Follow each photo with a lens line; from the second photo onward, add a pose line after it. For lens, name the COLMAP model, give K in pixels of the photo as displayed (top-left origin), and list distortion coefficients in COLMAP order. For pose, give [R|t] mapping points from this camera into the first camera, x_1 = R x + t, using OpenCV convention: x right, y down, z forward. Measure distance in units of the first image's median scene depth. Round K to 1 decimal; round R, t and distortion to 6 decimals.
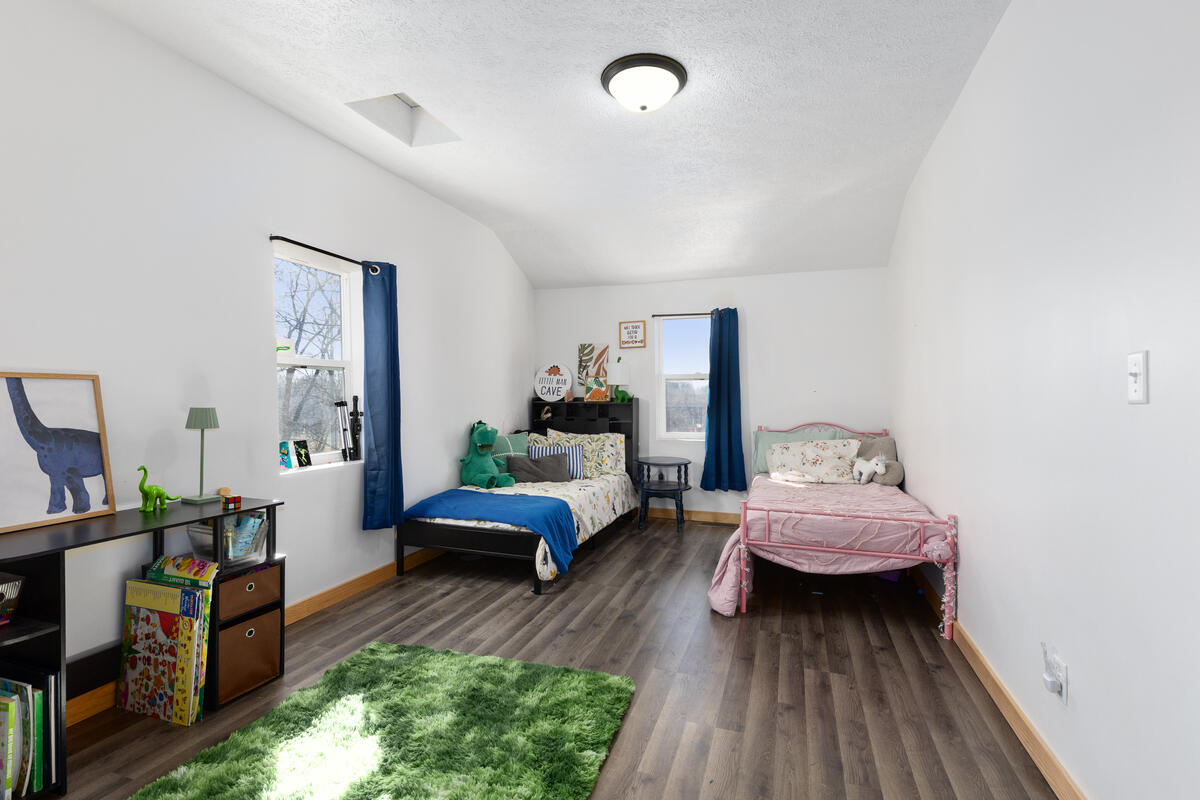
lens RADIAL K [[554.5, 0, 603.0], [0, 554.5, 417.0], [0, 0, 1]] dist [0.001780, -0.000279]
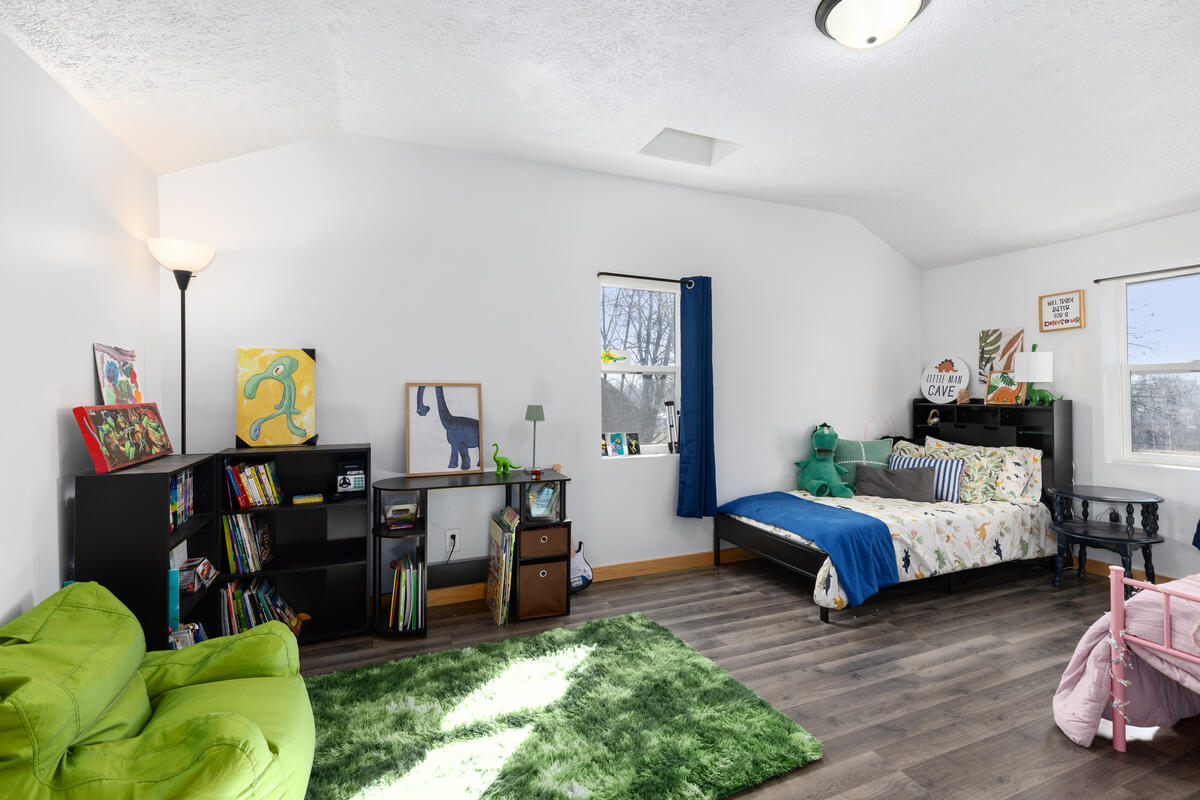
lens RADIAL K [[544.7, 0, 600.0], [0, 544.7, 400.0], [0, 0, 1]] dist [0.001898, -0.000897]
pose [[0.664194, 0.006640, -0.747531, 0.299297], [-0.029265, 0.999425, -0.017125, -0.007946], [0.746987, 0.033250, 0.664007, 0.146940]]
